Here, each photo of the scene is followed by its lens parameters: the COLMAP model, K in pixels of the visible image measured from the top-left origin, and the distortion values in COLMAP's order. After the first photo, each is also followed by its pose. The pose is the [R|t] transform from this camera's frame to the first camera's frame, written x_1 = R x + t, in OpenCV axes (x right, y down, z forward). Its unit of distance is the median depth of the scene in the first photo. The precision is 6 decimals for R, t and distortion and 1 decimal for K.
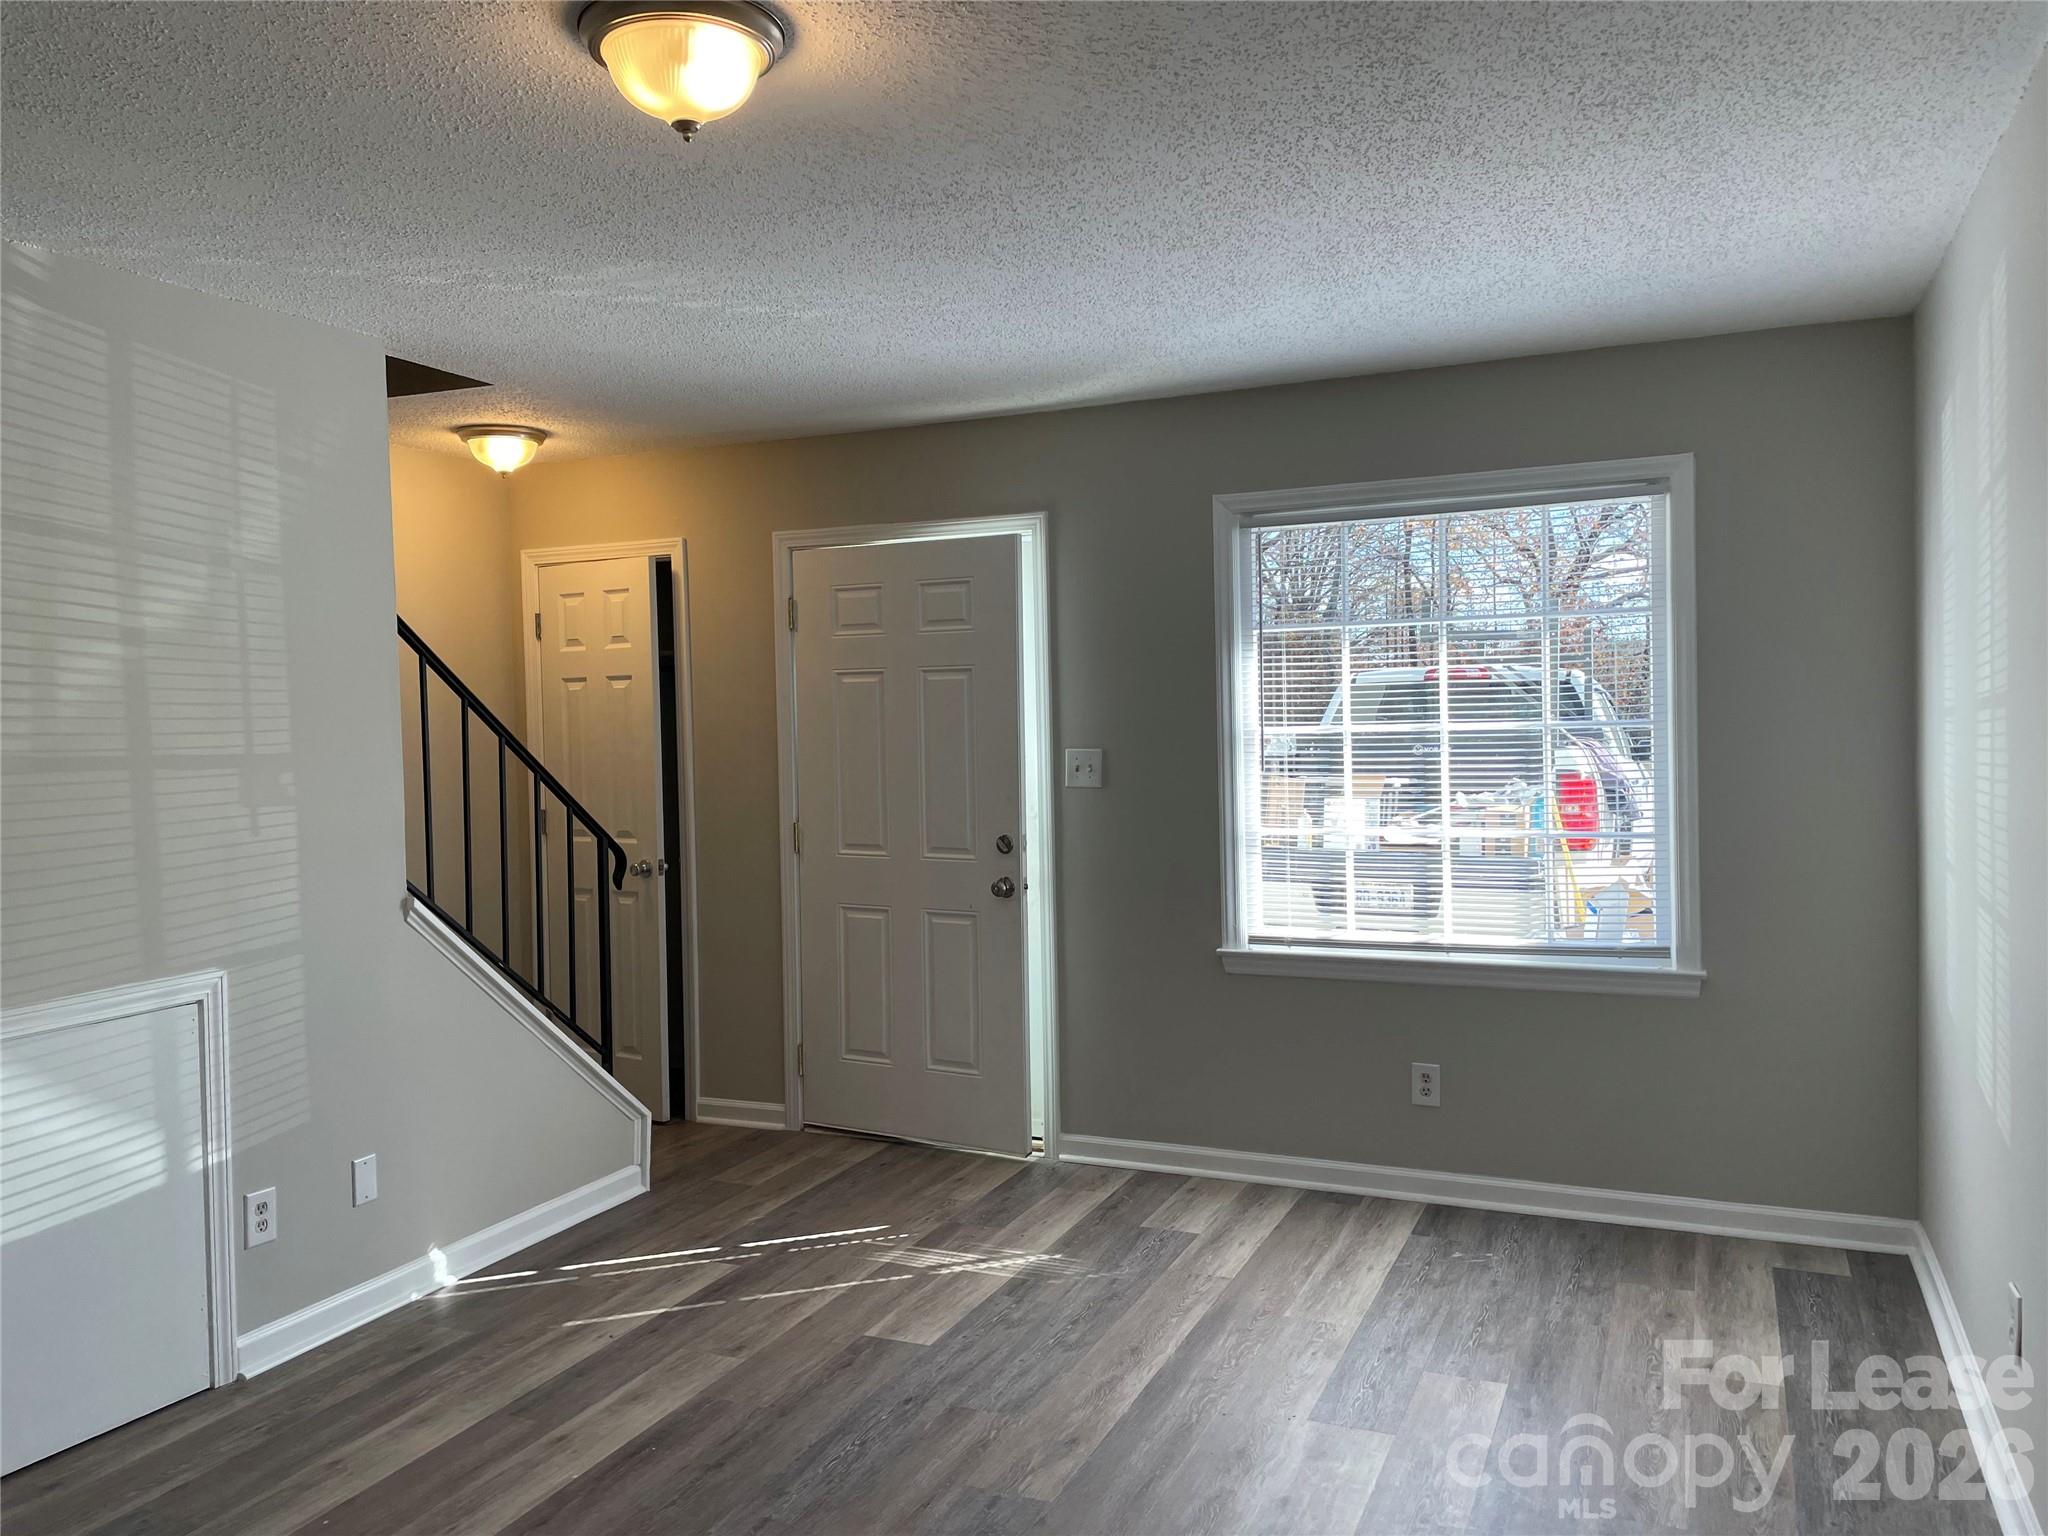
lens RADIAL K [[1527.0, 0, 1027.2], [0, 1527.0, 755.9], [0, 0, 1]] dist [0.121547, -0.195548]
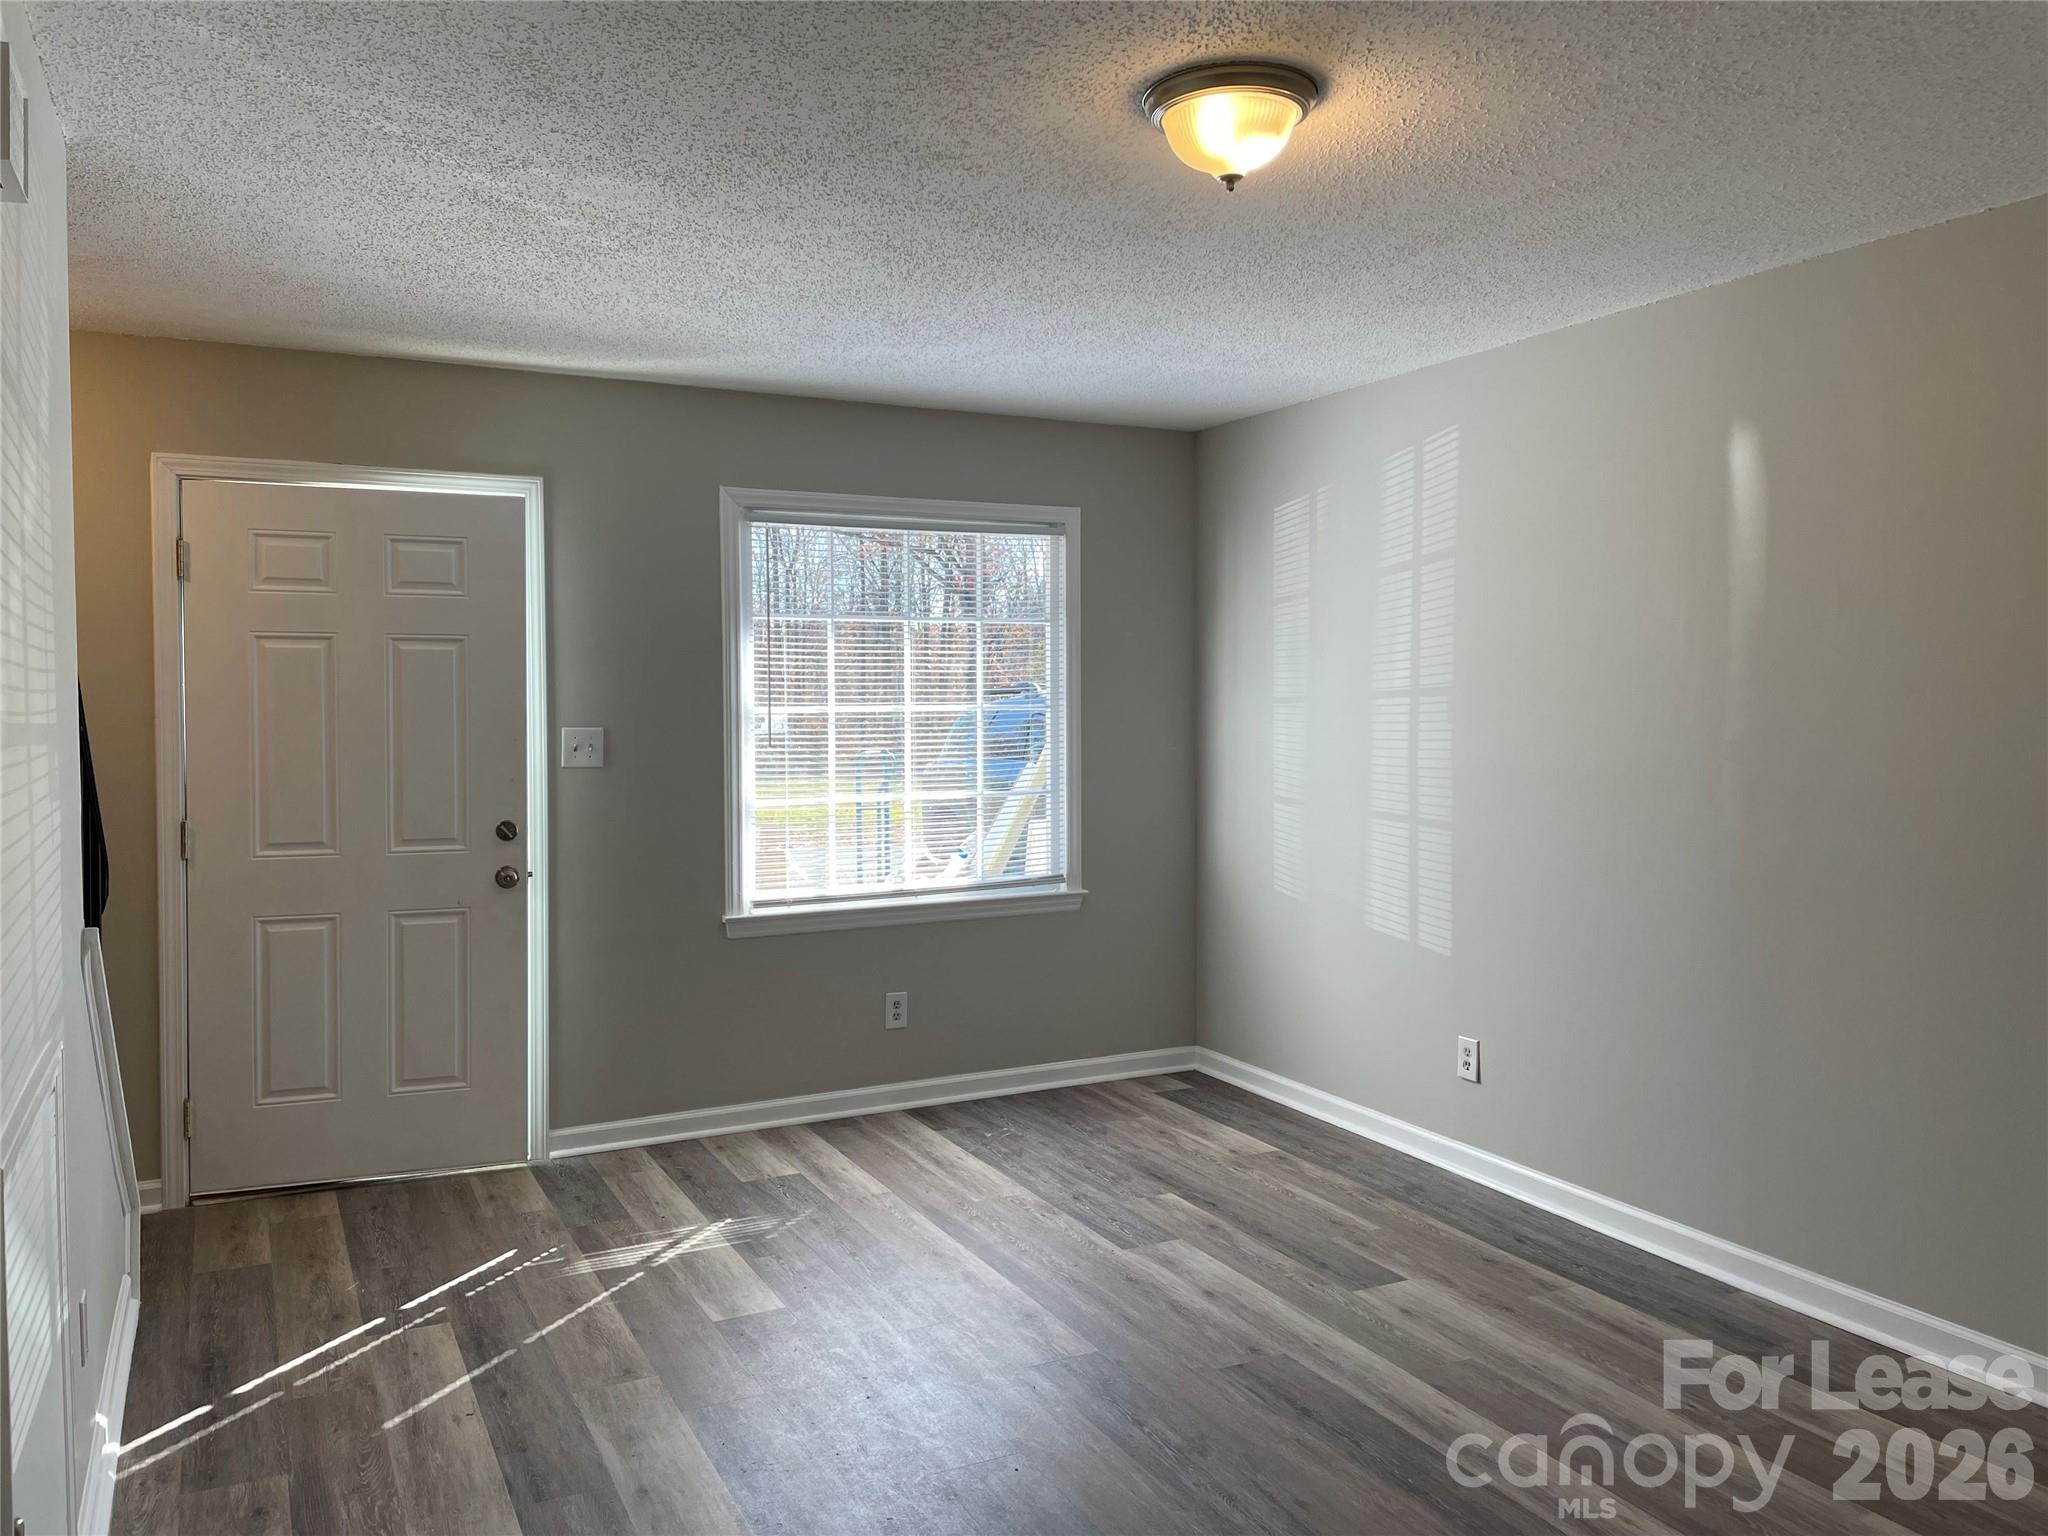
lens RADIAL K [[1529.5, 0, 991.1], [0, 1529.5, 737.9], [0, 0, 1]] dist [0.092918, -0.121392]
pose [[0.637700, -0.003734, 0.770276, -0.628653], [0.011513, 0.999923, -0.004685, 0.010981], [-0.770199, 0.011856, 0.637694, 0.201538]]
